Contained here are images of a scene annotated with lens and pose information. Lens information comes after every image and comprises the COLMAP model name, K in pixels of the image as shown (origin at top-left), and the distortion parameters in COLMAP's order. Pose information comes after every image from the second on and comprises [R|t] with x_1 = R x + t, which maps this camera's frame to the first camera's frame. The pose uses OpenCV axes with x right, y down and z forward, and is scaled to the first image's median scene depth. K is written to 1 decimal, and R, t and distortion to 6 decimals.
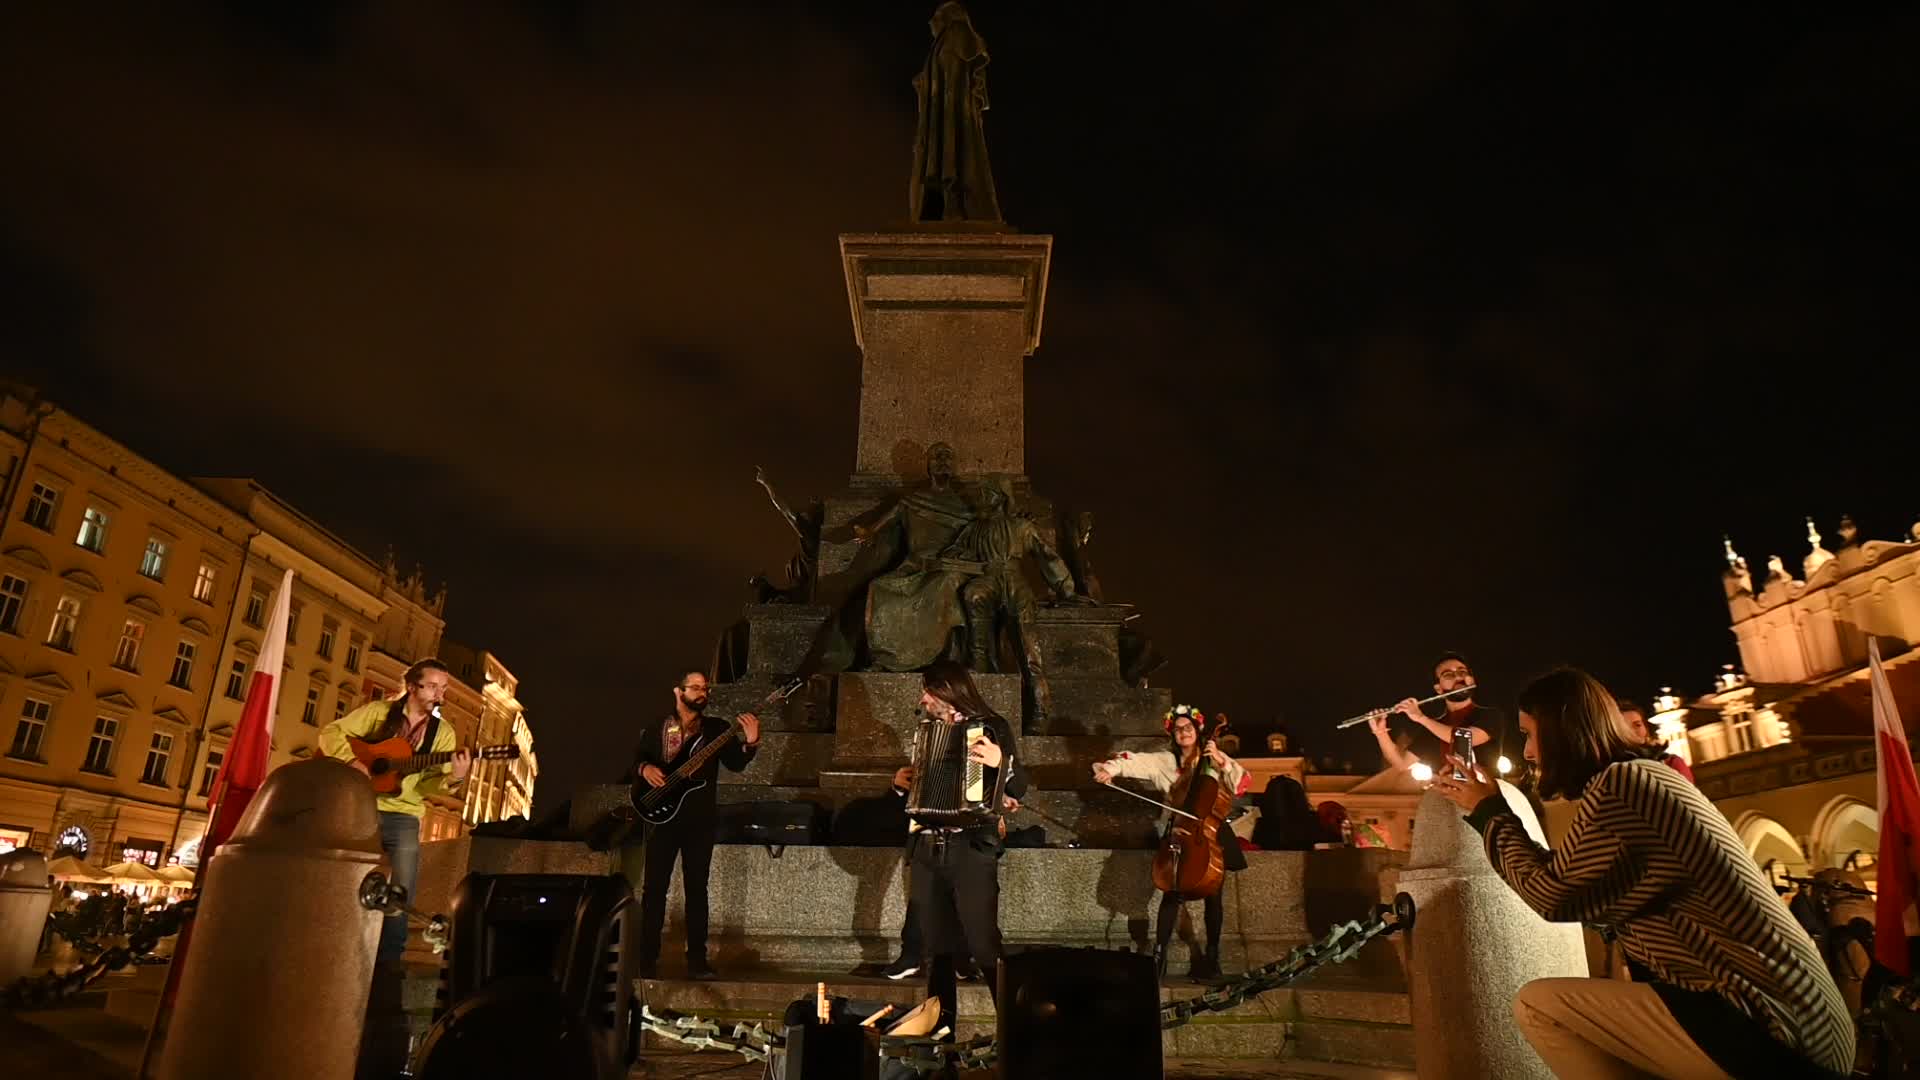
lens RADIAL K [[1100.1, 0, 951.1], [0, 1100.1, 536.4], [0, 0, 1]] dist [-0.042636, 0.019905]
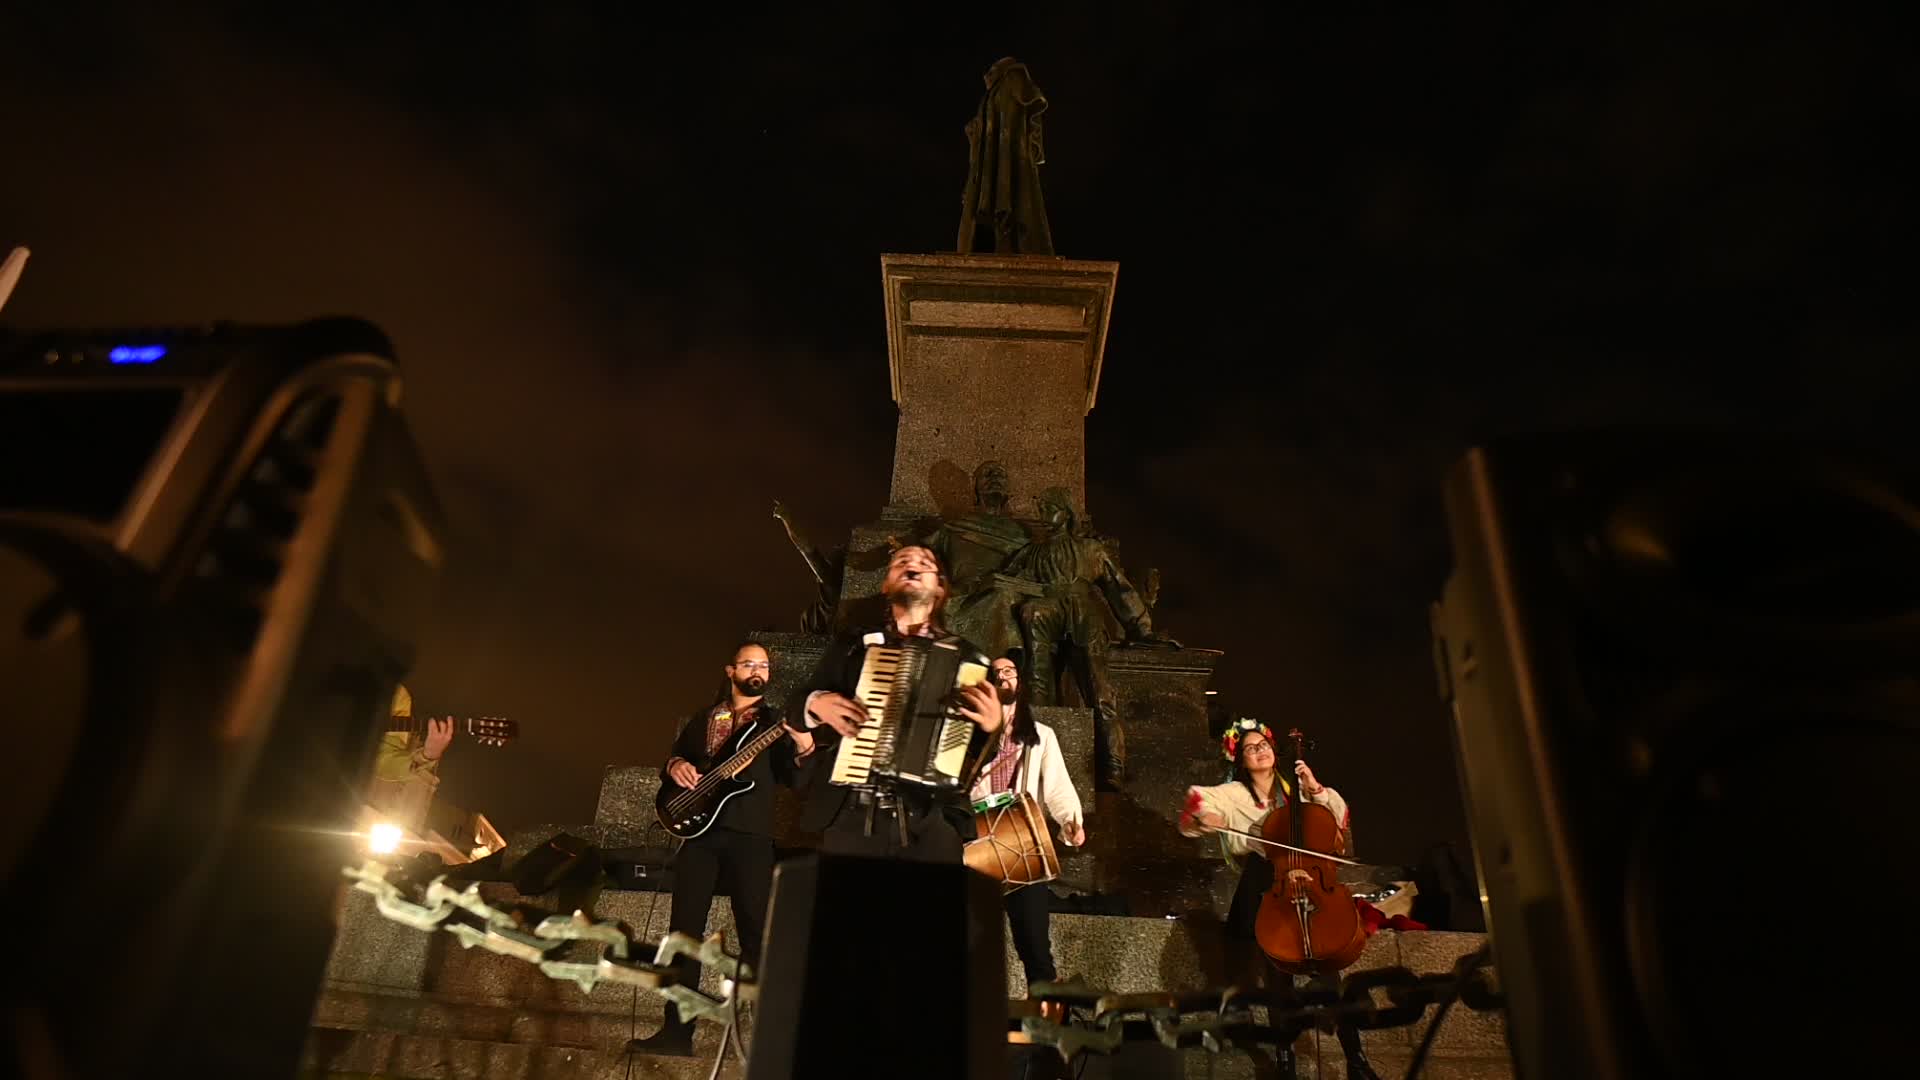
lens RADIAL K [[1100.1, 0, 951.1], [0, 1100.1, 536.4], [0, 0, 1]] dist [-0.042636, 0.019905]
pose [[0.999205, 0.036186, -0.016721, -0.004546], [-0.038482, 0.985074, -0.167777, 0.021555], [0.010400, 0.168287, 0.985683, 0.031519]]
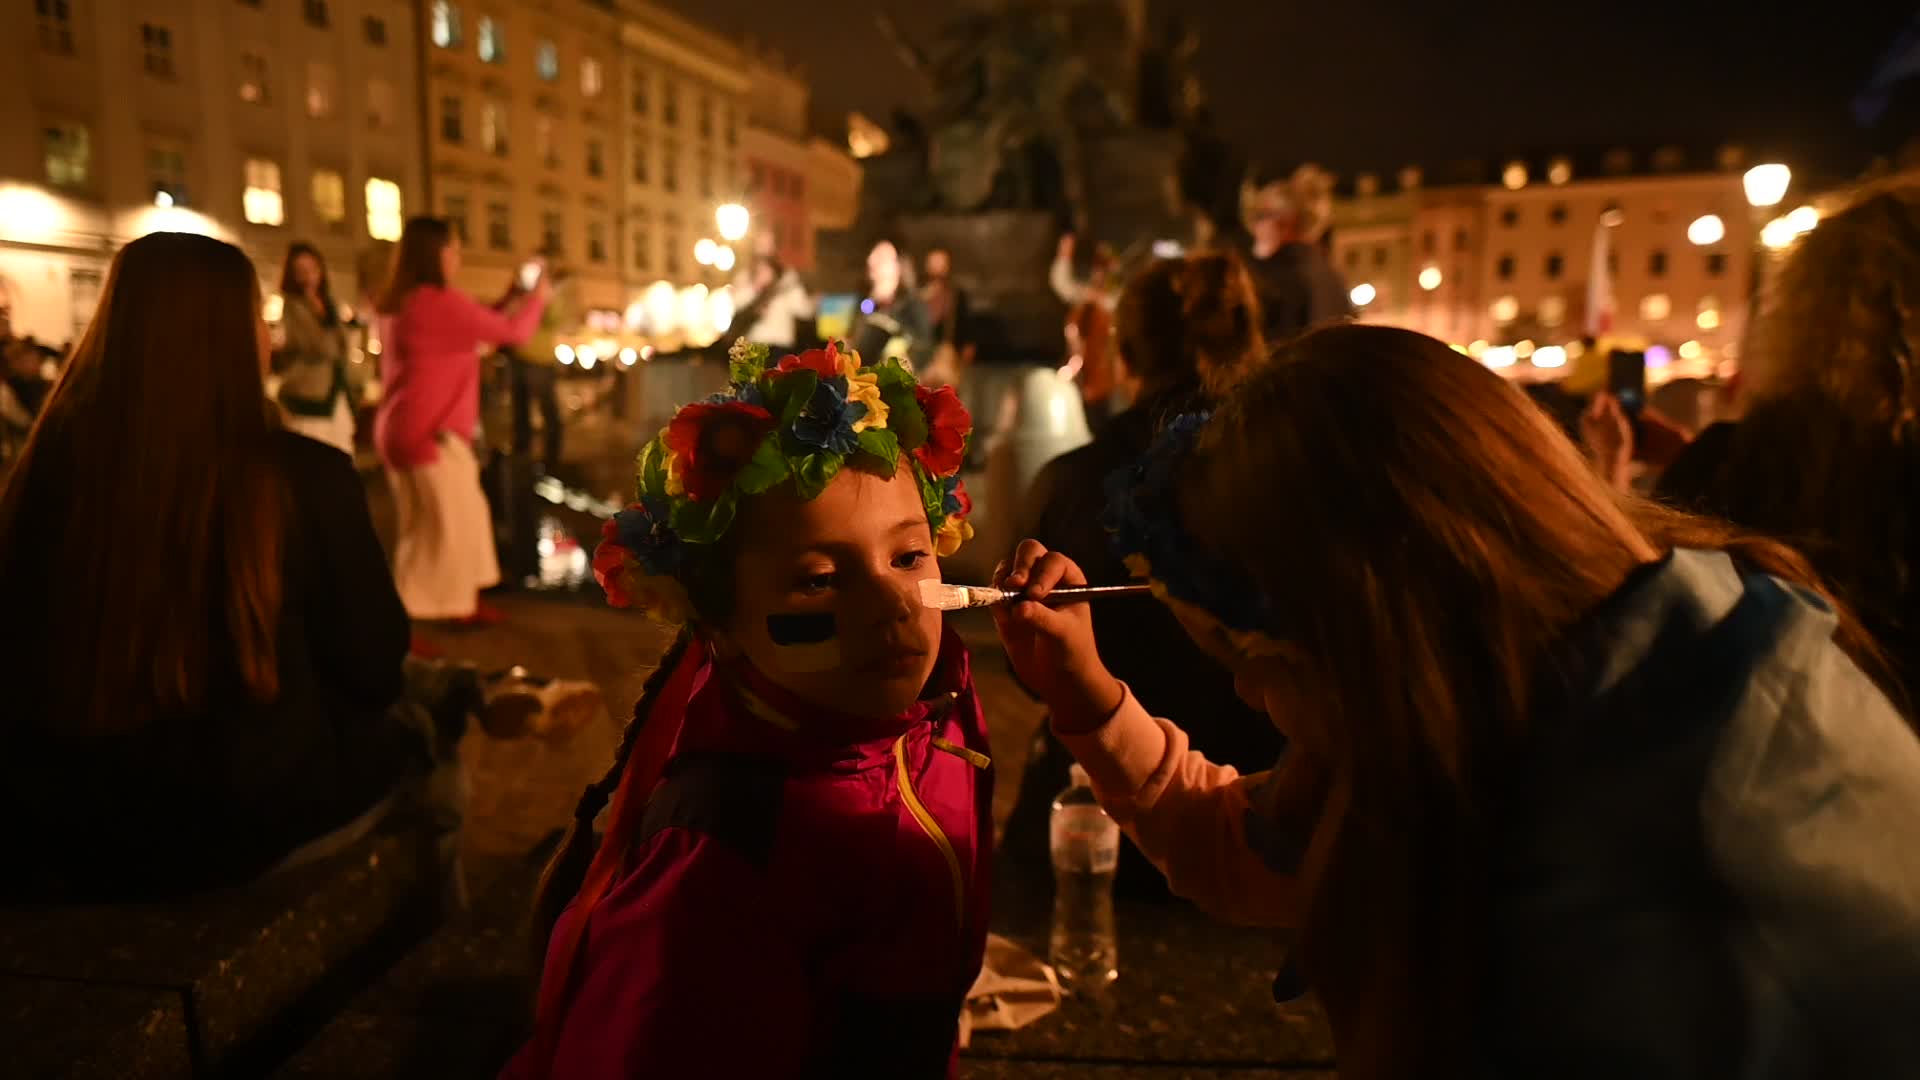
lens RADIAL K [[1096.1, 0, 960.0], [0, 1096.1, 540.0], [0, 0, 1]] dist [-0.041261, 0.018477]
pose [[0.944413, 0.048386, -0.325182, 0.057317], [0.114848, 0.878240, 0.464225, -0.018452], [0.308050, -0.475767, 0.823864, -0.024310]]
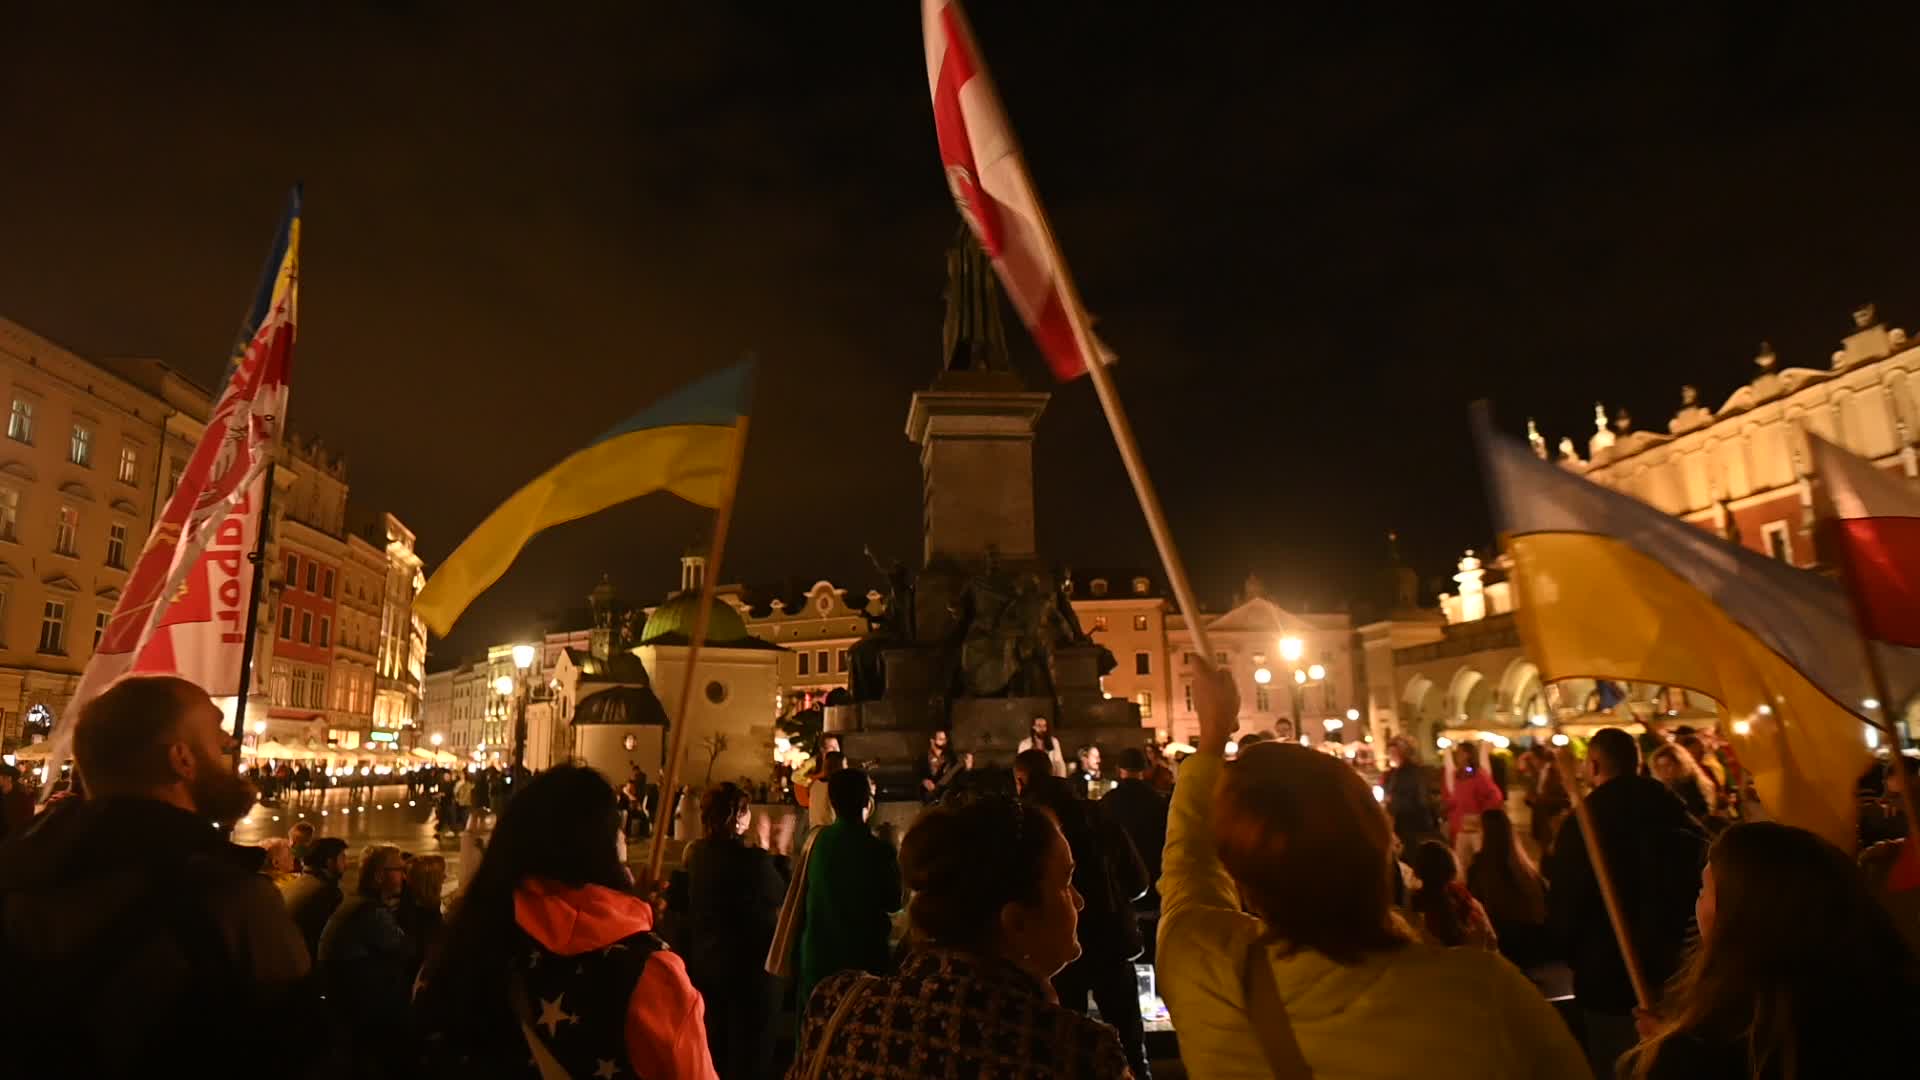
lens RADIAL K [[1095.7, 0, 946.9], [0, 1095.7, 538.0], [0, 0, 1]] dist [-0.043412, 0.017412]
pose [[0.993366, -0.009490, 0.114603, -0.048796], [-0.008489, 0.987818, 0.155381, -0.065316], [-0.114682, -0.155323, 0.981184, -0.111489]]
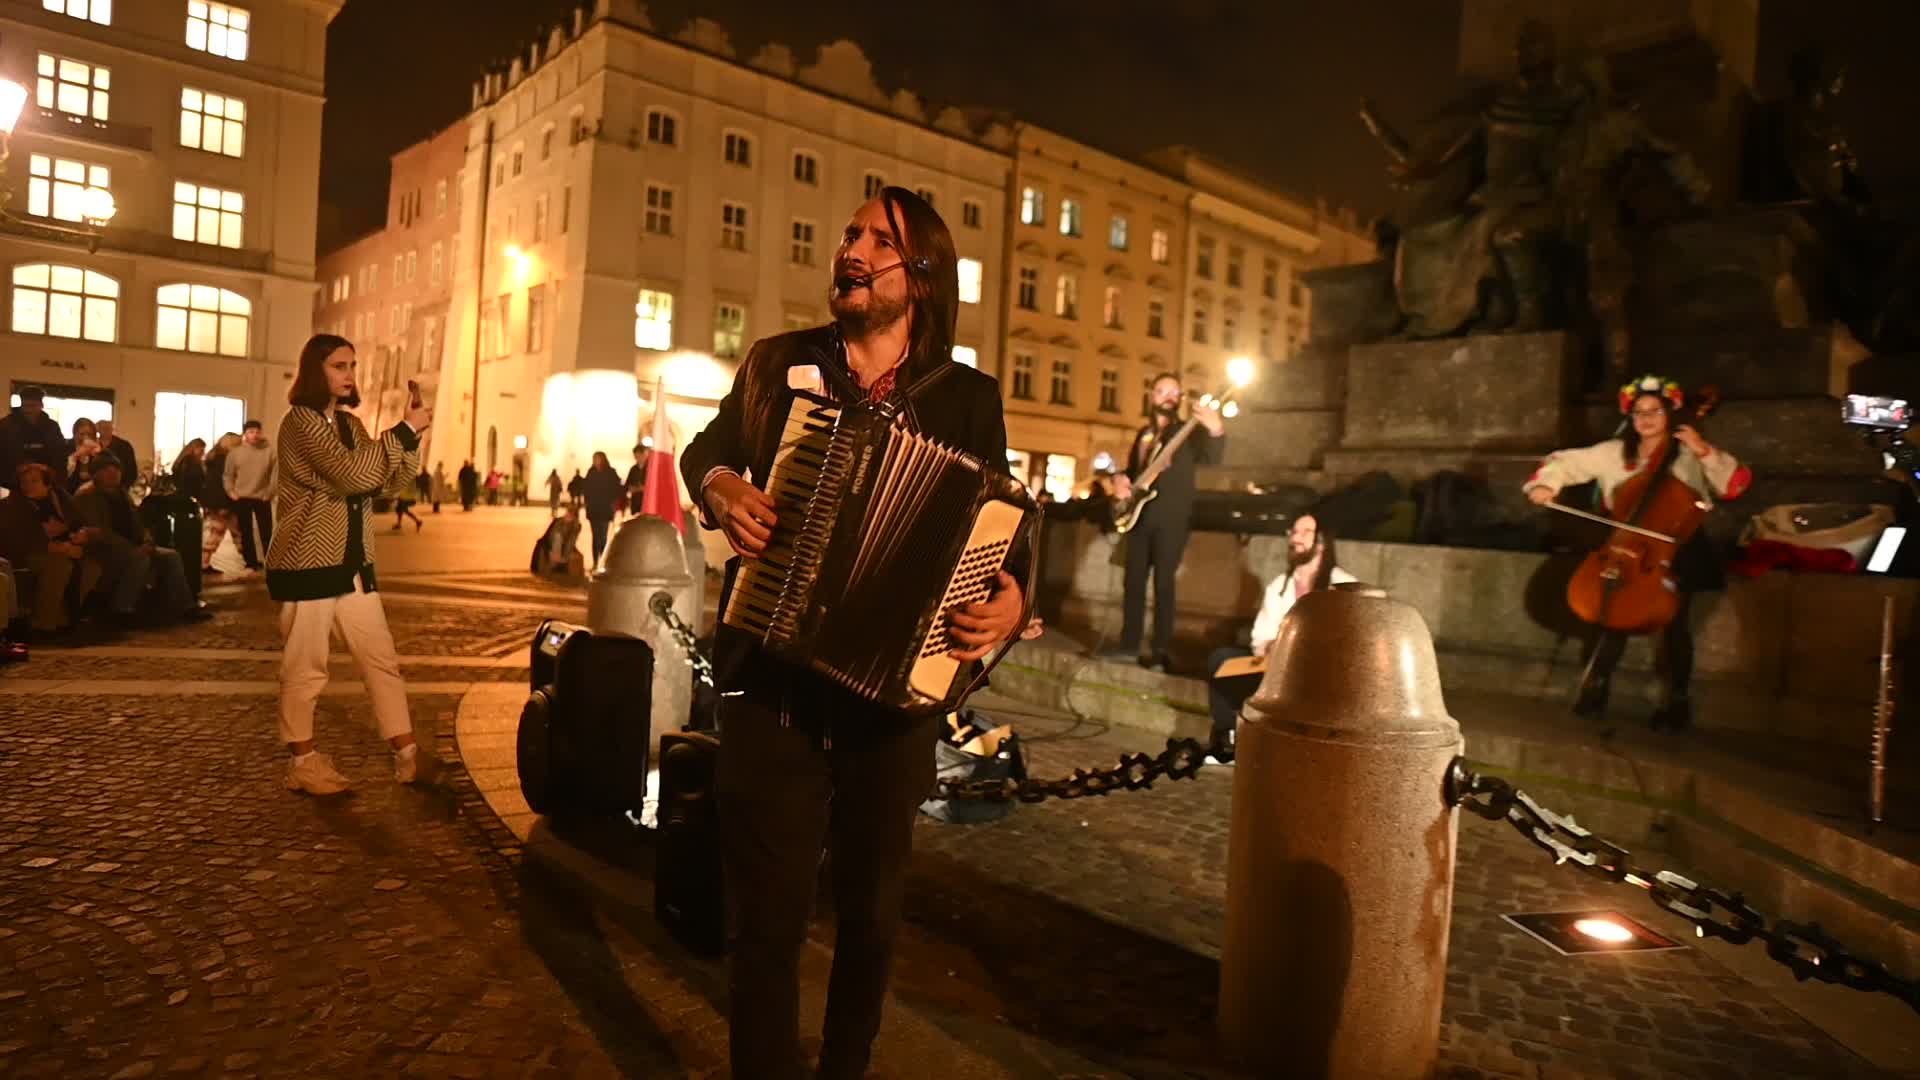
lens RADIAL K [[1096.1, 0, 960.0], [0, 1096.1, 540.0], [0, 0, 1]] dist [-0.041261, 0.018477]
pose [[0.670615, 0.048868, -0.740195, 0.055361], [0.211607, 0.943766, 0.254023, -0.003534], [0.710984, -0.326982, 0.622563, 0.024149]]
